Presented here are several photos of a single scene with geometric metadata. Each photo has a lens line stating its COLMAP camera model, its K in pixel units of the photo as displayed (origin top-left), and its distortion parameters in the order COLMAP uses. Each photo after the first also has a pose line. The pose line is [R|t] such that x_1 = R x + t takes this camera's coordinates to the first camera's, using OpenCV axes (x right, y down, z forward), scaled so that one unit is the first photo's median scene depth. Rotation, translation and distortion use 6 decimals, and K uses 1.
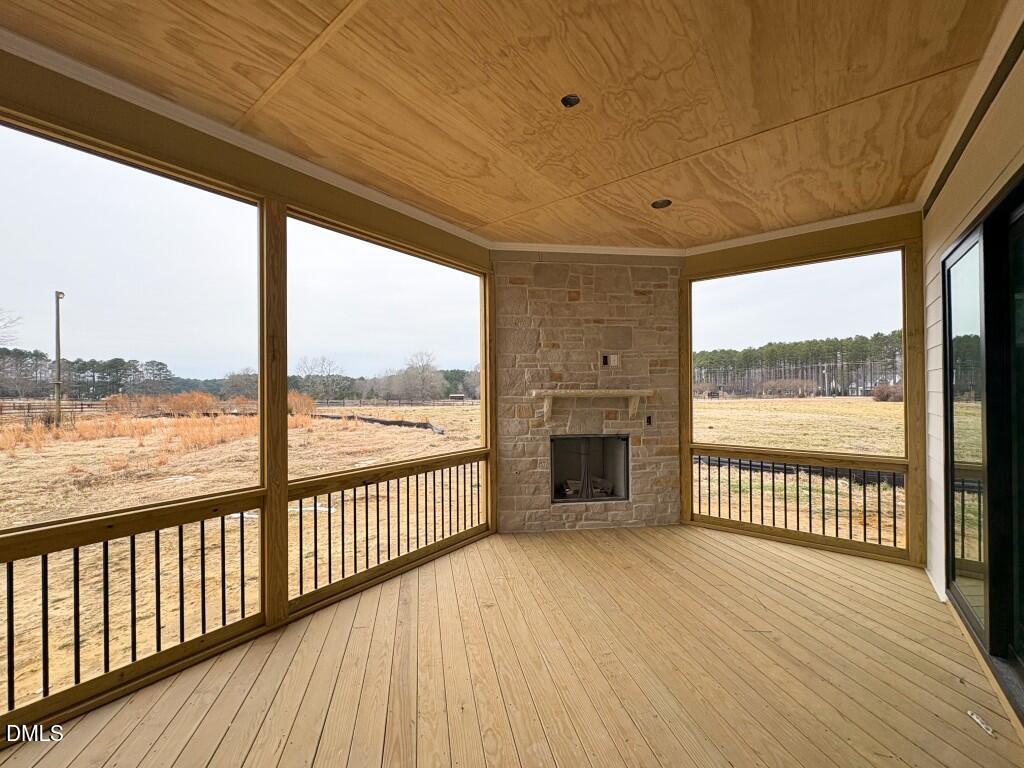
lens RADIAL K [[414.0, 0, 512.2], [0, 414.0, 387.6], [0, 0, 1]] dist [0.003243, 0.000719]
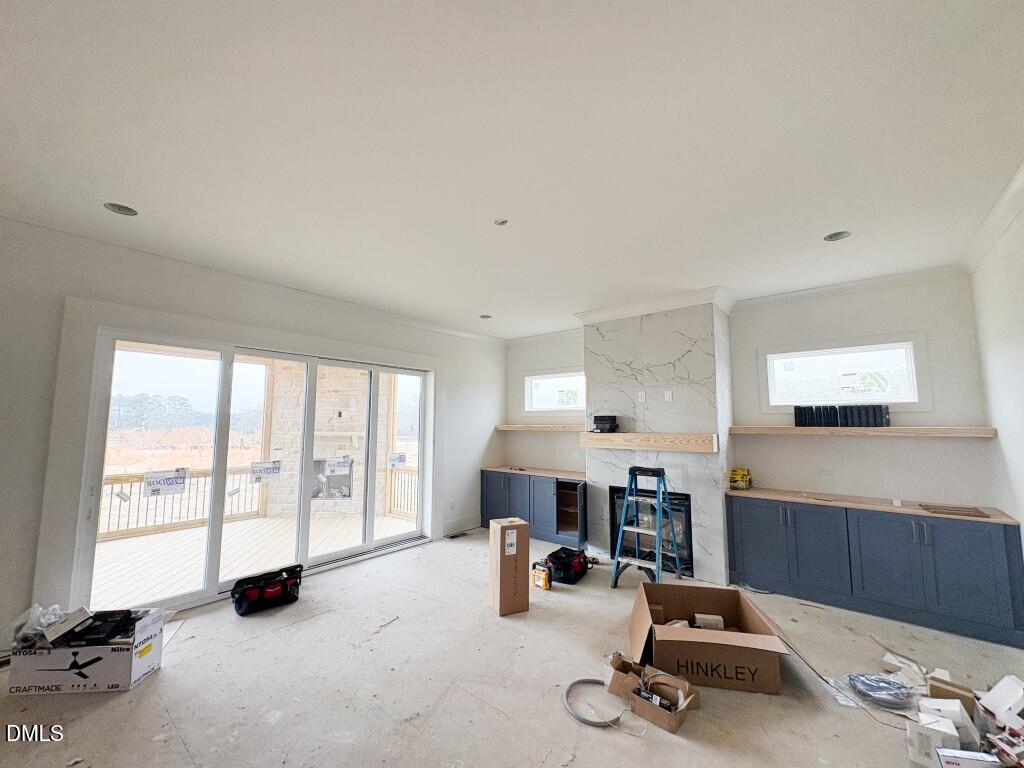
lens RADIAL K [[414.0, 0, 511.9], [0, 414.0, 383.7], [0, 0, 1]] dist [0.003243, 0.000719]
pose [[0.999424, 0.004161, -0.033667, 0.982668], [-0.007392, 0.995314, -0.096414, -0.032484], [0.033108, 0.096607, 0.994772, -0.664540]]
